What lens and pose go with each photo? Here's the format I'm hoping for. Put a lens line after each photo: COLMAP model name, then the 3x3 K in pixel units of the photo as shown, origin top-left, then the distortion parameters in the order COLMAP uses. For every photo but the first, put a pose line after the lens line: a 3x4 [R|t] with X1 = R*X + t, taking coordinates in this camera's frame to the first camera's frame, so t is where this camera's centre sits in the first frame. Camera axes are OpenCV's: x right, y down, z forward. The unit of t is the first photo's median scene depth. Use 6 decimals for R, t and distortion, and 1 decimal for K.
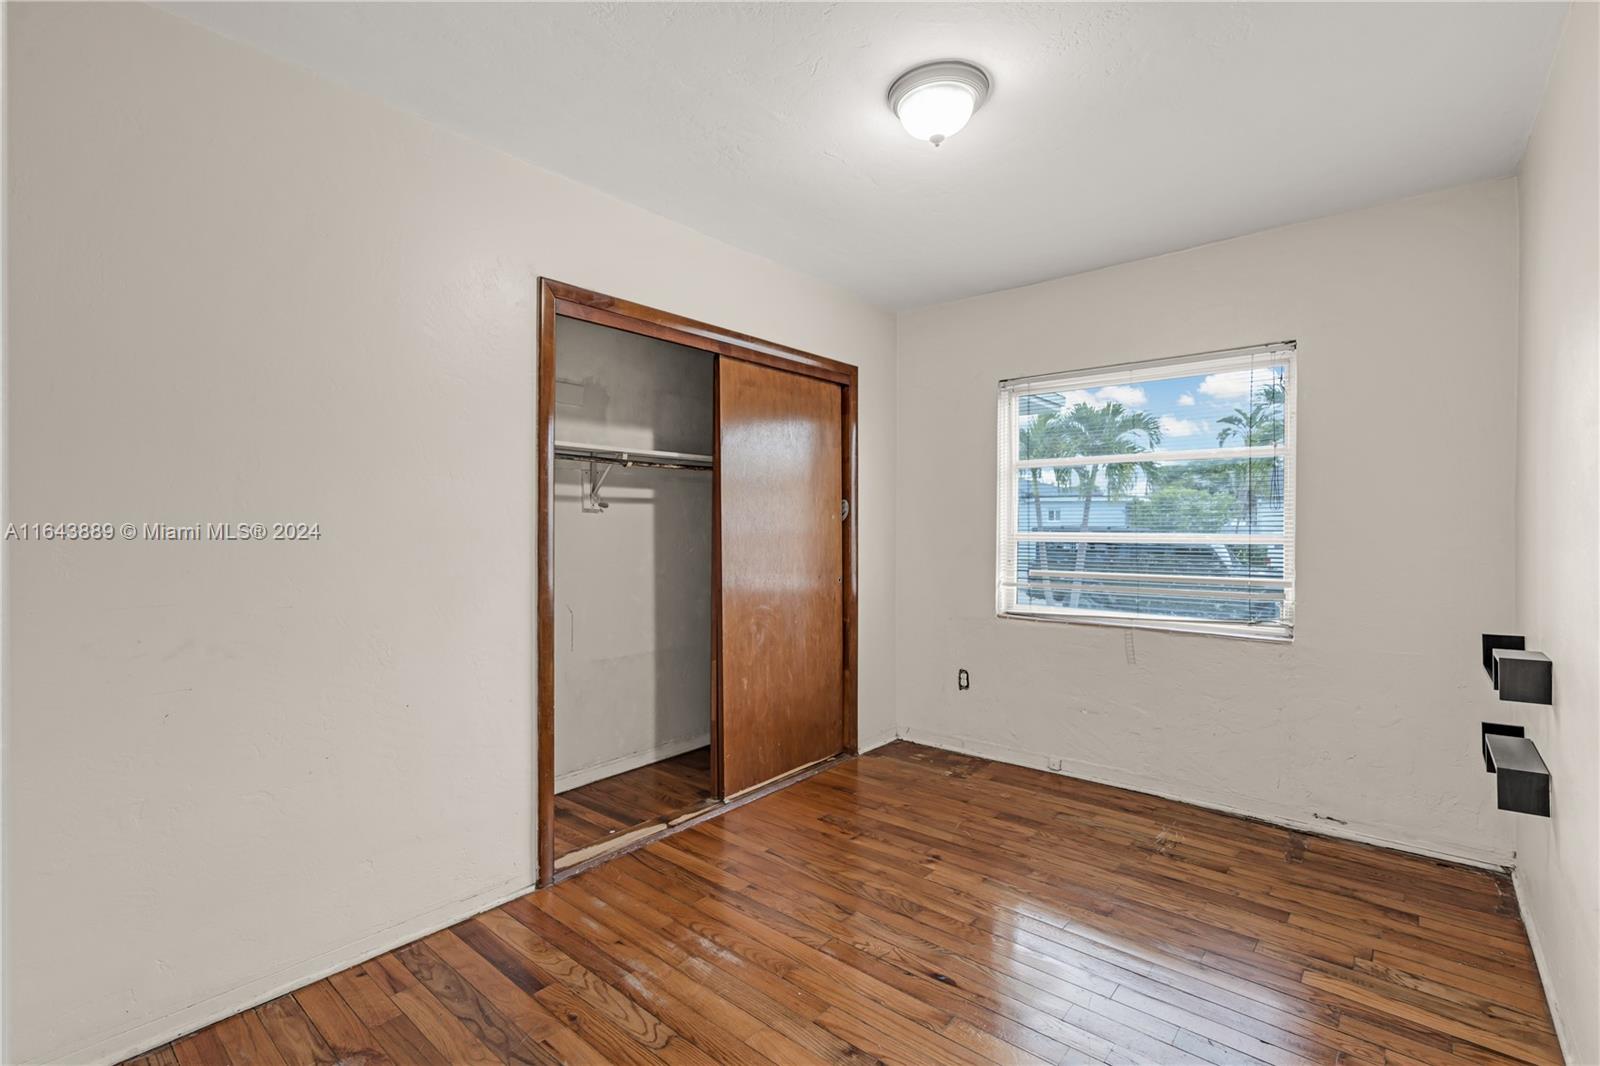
lens RADIAL K [[730.2, 0, 800.0], [0, 730.2, 533.1], [0, 0, 1]] dist [-0.010780, -0.000581]
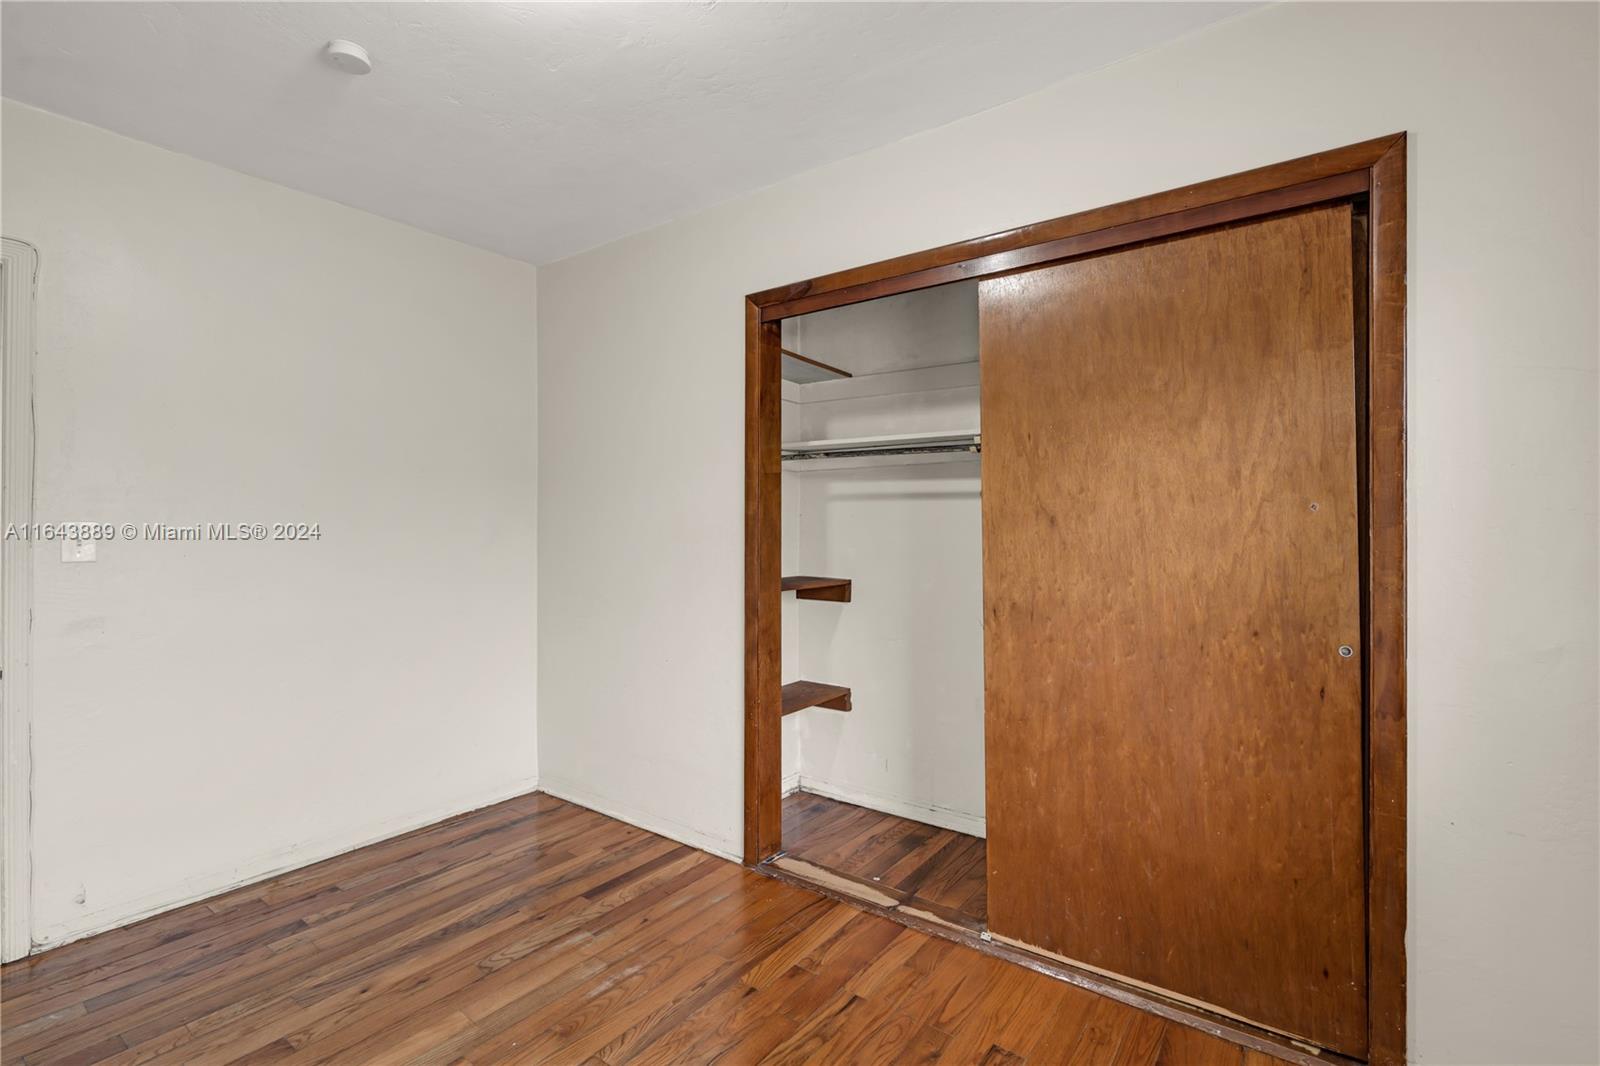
lens RADIAL K [[730.2, 0, 801.8], [0, 730.2, 526.8], [0, 0, 1]] dist [-0.010780, -0.000581]
pose [[0.061879, -0.003358, -0.998078, 0.543585], [-0.014012, 0.999893, -0.004233, -0.004235], [0.997985, 0.014247, 0.061825, 0.764592]]
